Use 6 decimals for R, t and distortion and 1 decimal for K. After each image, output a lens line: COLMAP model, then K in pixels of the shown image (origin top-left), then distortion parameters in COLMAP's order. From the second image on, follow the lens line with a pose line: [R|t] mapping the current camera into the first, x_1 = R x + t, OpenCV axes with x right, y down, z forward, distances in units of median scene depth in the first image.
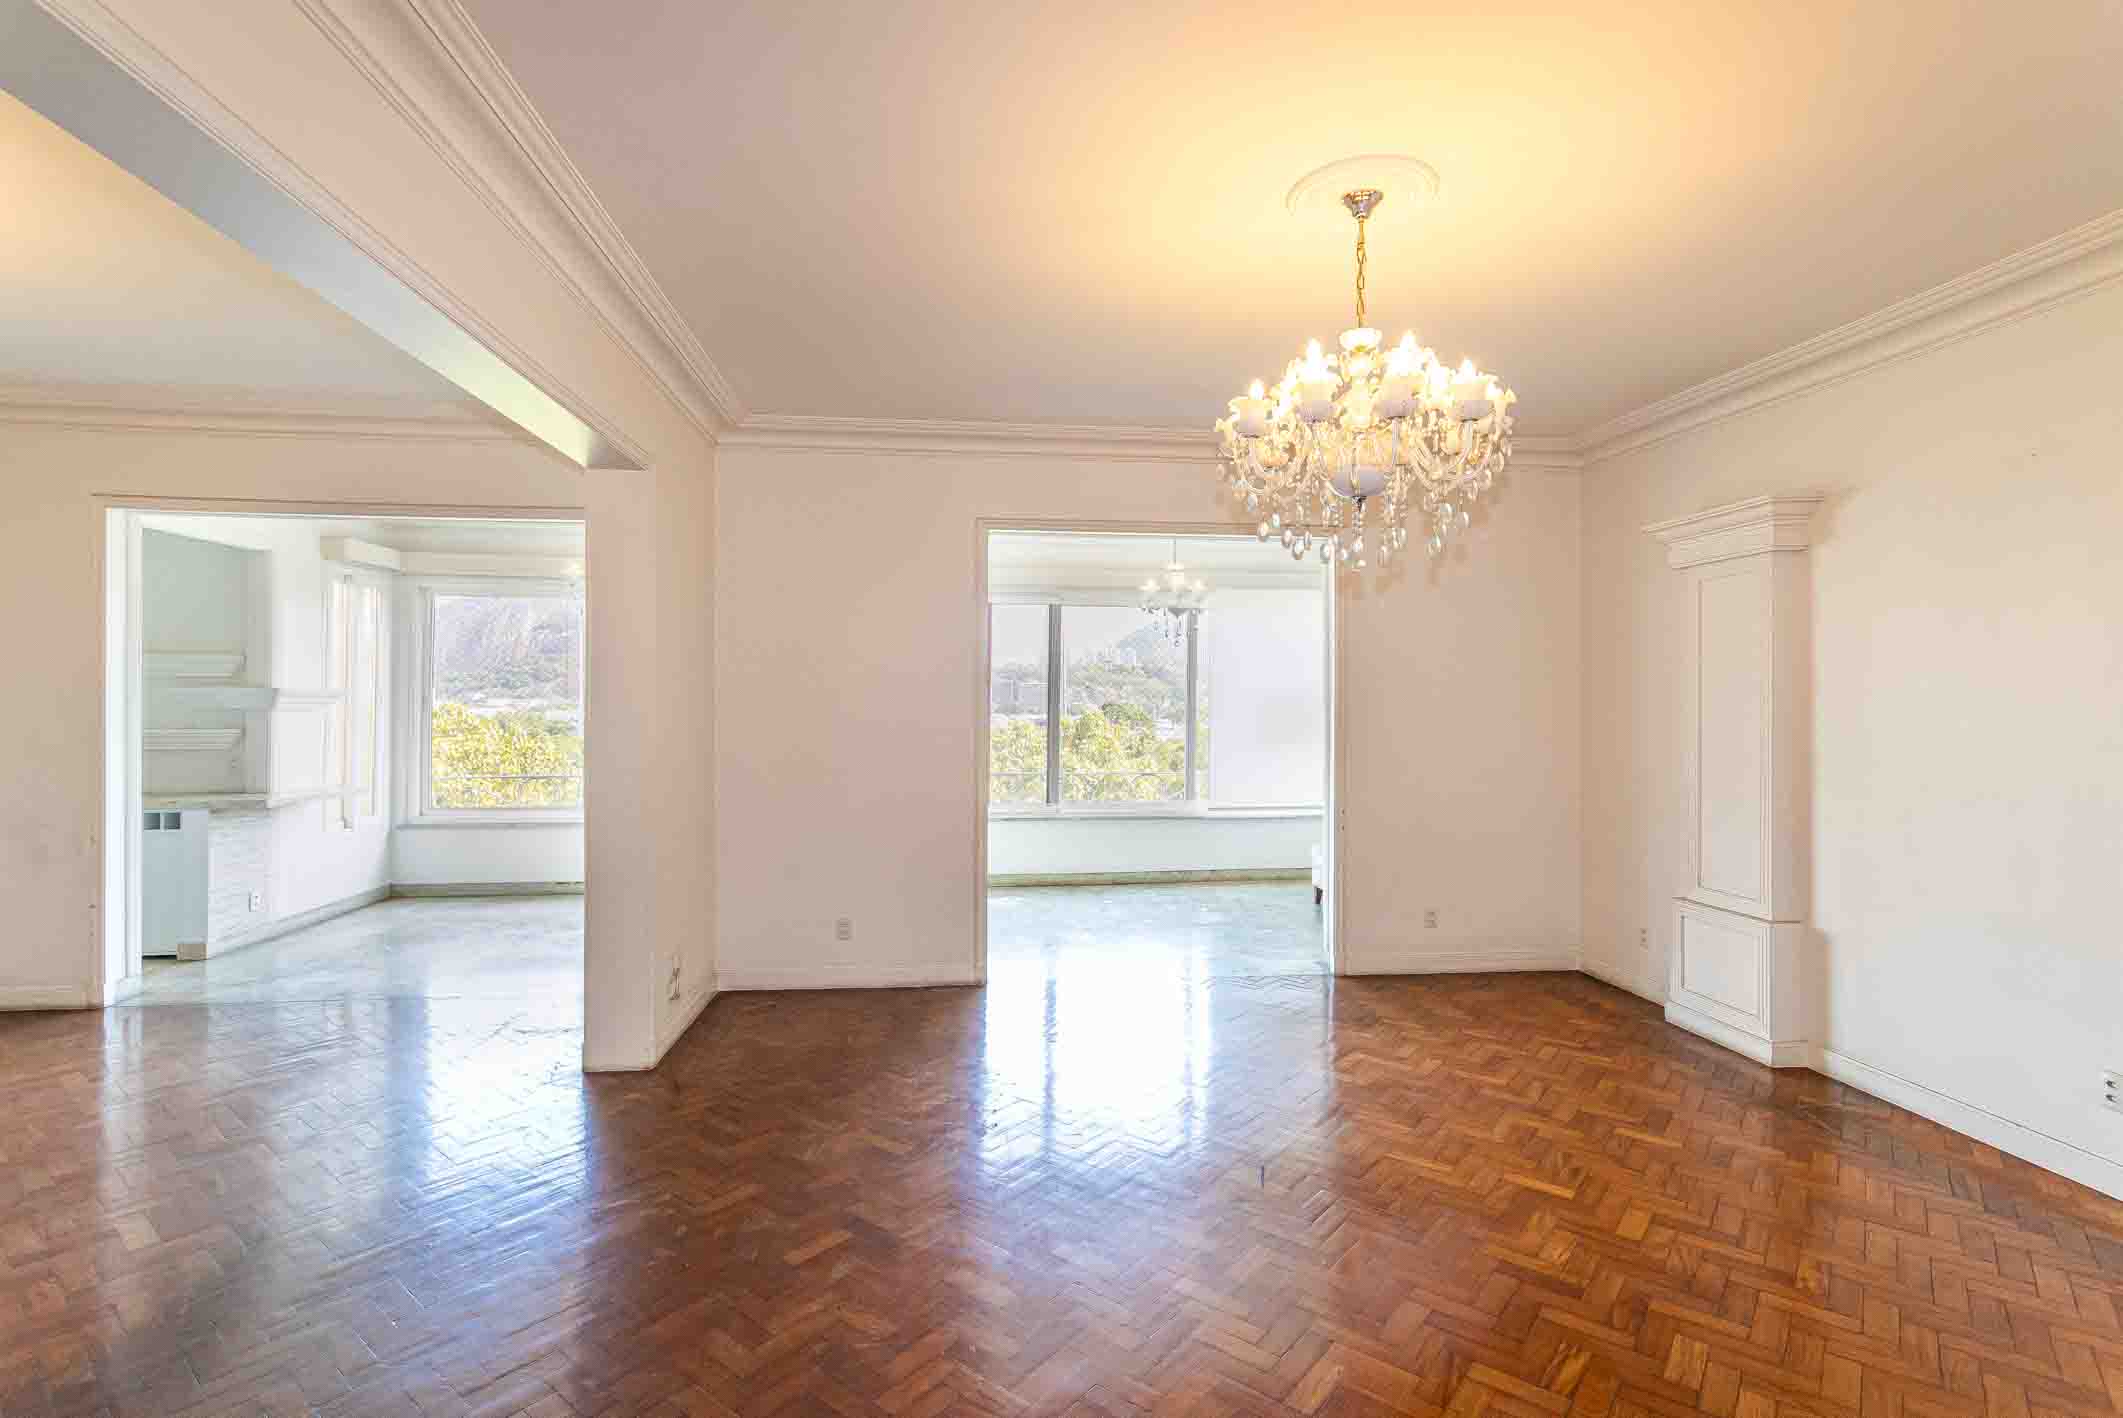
lens RADIAL K [[1003.3, 0, 1062.1], [0, 1003.3, 700.4], [0, 0, 1]] dist [0.002342, 0.001226]
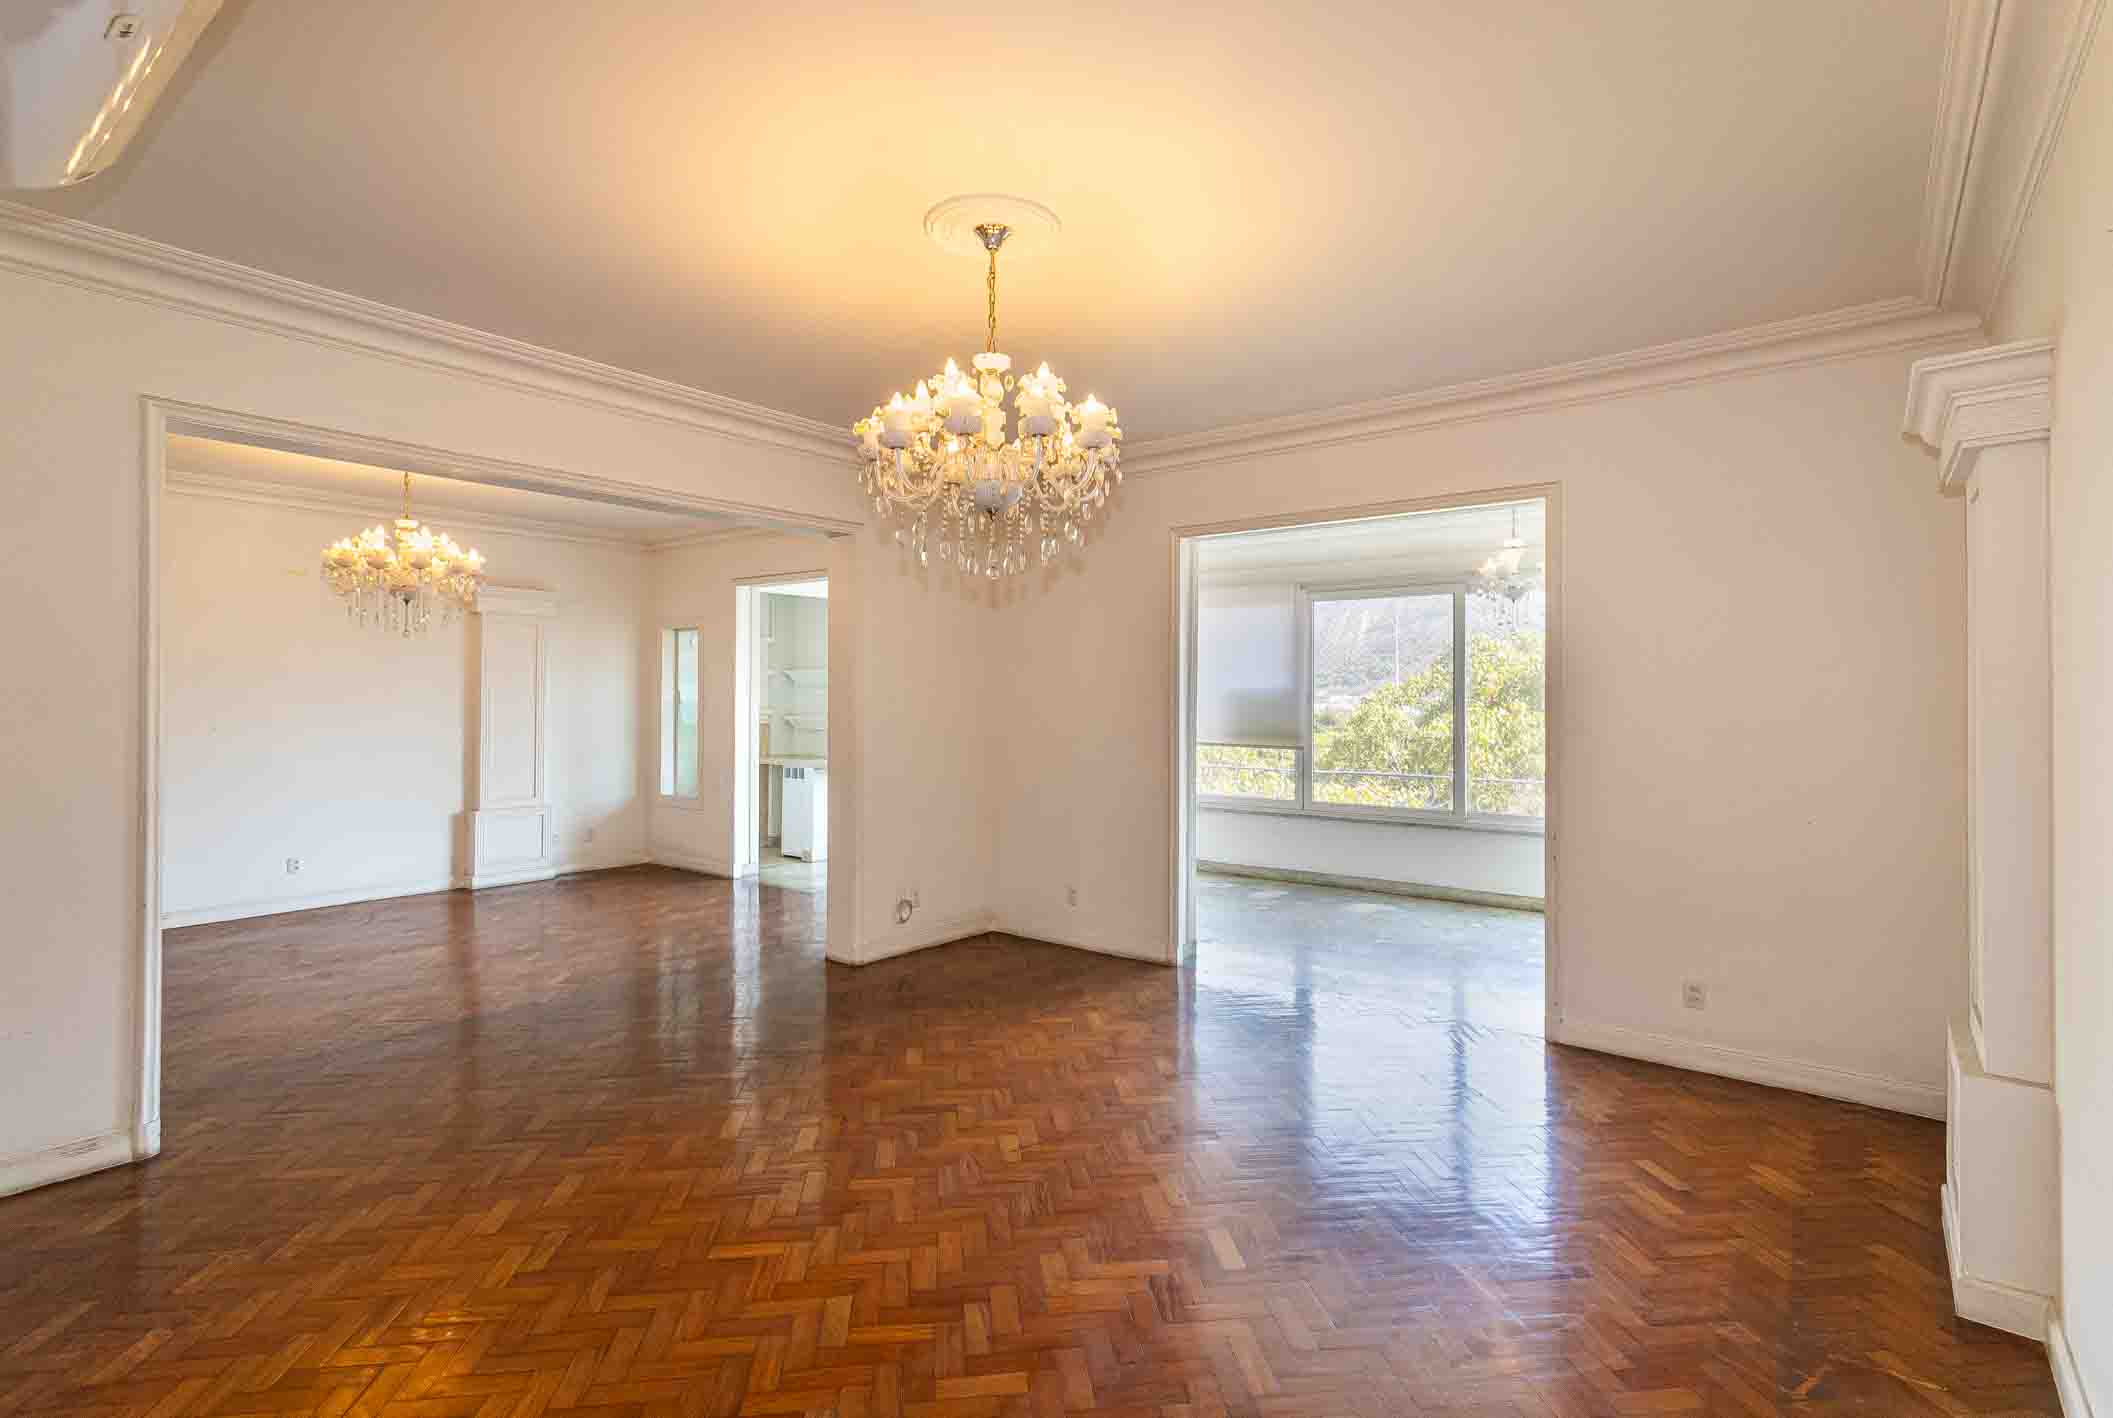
lens RADIAL K [[998.6, 0, 1068.0], [0, 998.6, 703.7], [0, 0, 1]] dist [0.002342, 0.001226]
pose [[0.718544, 0.003802, -0.695471, 0.598871], [-0.000300, 0.999987, 0.005156, -0.001296], [0.695481, -0.003496, 0.718536, 0.165364]]
